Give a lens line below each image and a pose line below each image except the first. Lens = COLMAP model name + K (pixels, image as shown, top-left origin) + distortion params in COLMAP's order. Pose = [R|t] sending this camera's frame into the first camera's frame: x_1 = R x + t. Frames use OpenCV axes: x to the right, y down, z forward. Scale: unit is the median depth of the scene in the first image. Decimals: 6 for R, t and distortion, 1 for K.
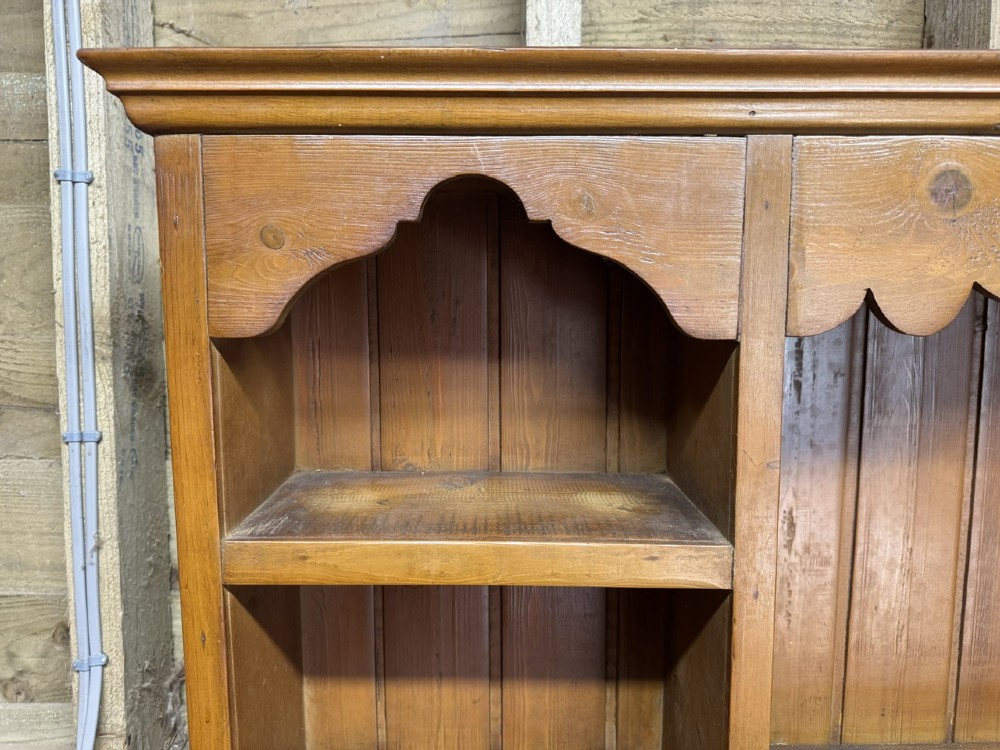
lens RADIAL K [[712.5, 0, 498.8], [0, 712.5, 363.1], [0, 0, 1]] dist [0.012471, -0.021944]
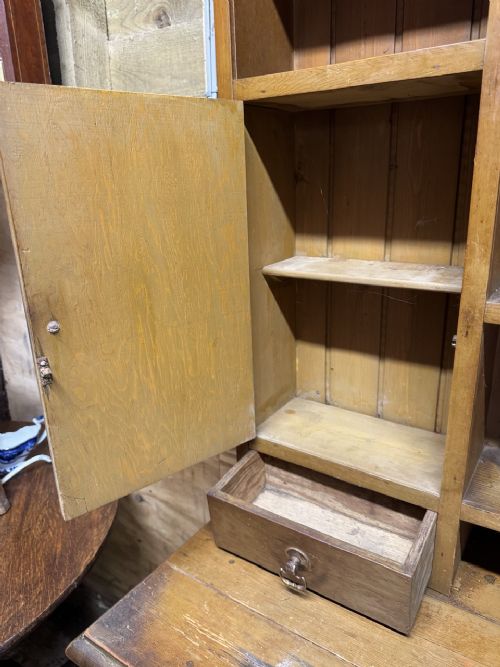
lens RADIAL K [[475.3, 0, 258.1], [0, 475.3, 338.2], [0, 0, 1]] dist [0.012471, -0.021944]
pose [[0.827956, 0.152945, -0.539534, 0.390306], [-0.027646, 0.972053, 0.233130, 0.812519], [0.560112, -0.178105, 0.809045, -0.153711]]
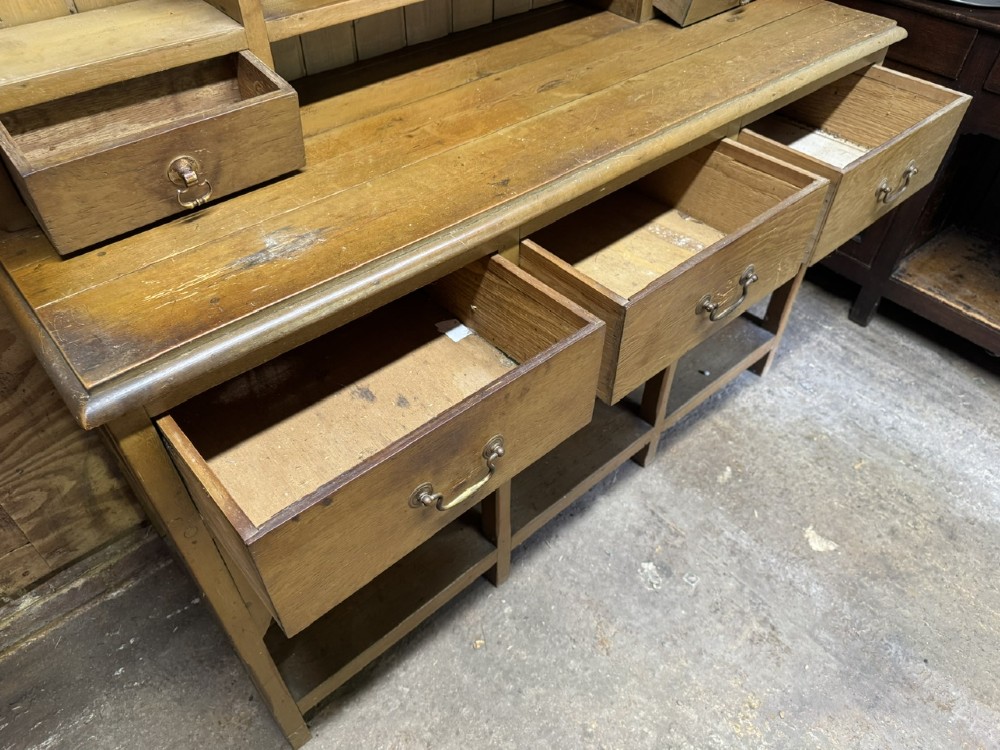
lens RADIAL K [[712.5, 0, 508.7], [0, 712.5, 374.1], [0, 0, 1]] dist [0.012471, -0.021944]
pose [[0.757617, -0.450863, 0.471952, -0.321482], [0.040330, 0.754033, 0.655598, 0.970754], [-0.651452, -0.477658, 0.589451, -0.639394]]
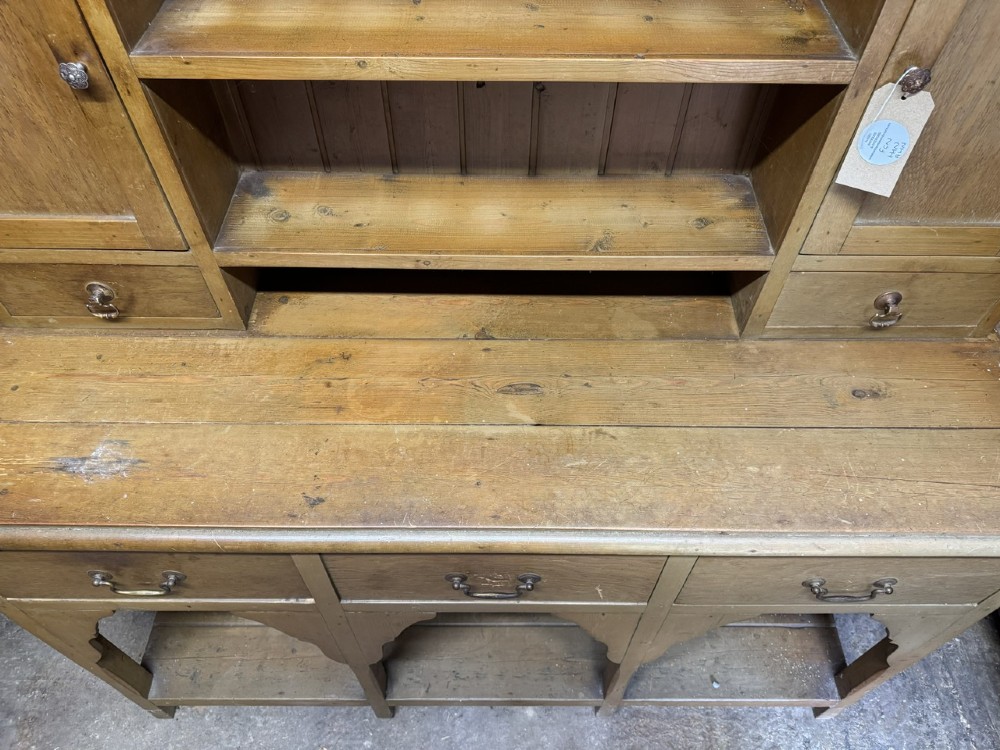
lens RADIAL K [[712.5, 0, 501.3], [0, 712.5, 377.7], [0, 0, 1]] dist [0.012471, -0.021944]
pose [[0.999804, 0.018670, -0.006591, 0.851168], [-0.007775, 0.676406, 0.736488, 0.454145], [0.018209, -0.736292, 0.676419, -0.360650]]
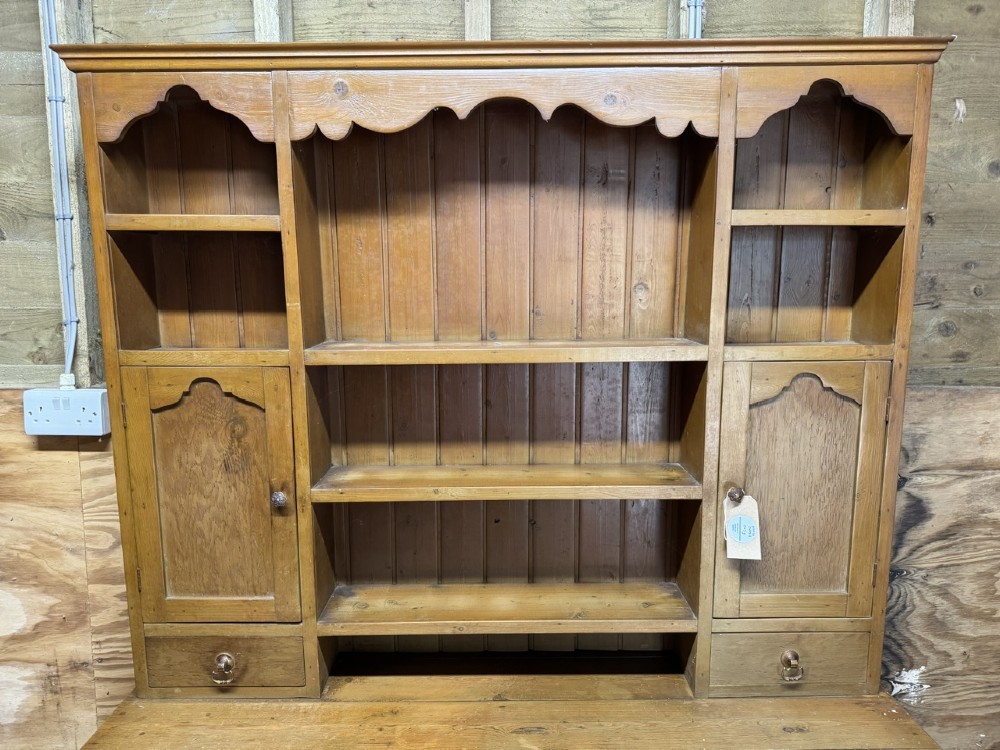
lens RADIAL K [[712.5, 0, 501.4], [0, 712.5, 377.9], [0, 0, 1]] dist [0.012471, -0.021944]
pose [[0.999913, -0.003677, -0.012692, 0.834687], [0.004303, 0.998761, 0.049584, 0.512568], [0.012494, -0.049635, 0.998689, -1.274714]]
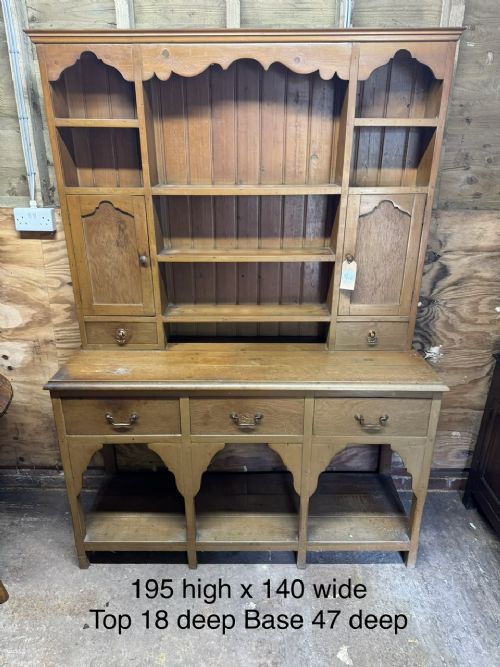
lens RADIAL K [[475.3, 0, 250.5], [0, 475.3, 337.8], [0, 0, 1]] dist [0.012471, -0.021944]
pose [[0.999876, 0.006580, -0.014325, 0.893847], [-0.002225, 0.958518, 0.285022, 0.579317], [0.015606, -0.284955, 0.958414, -2.240915]]
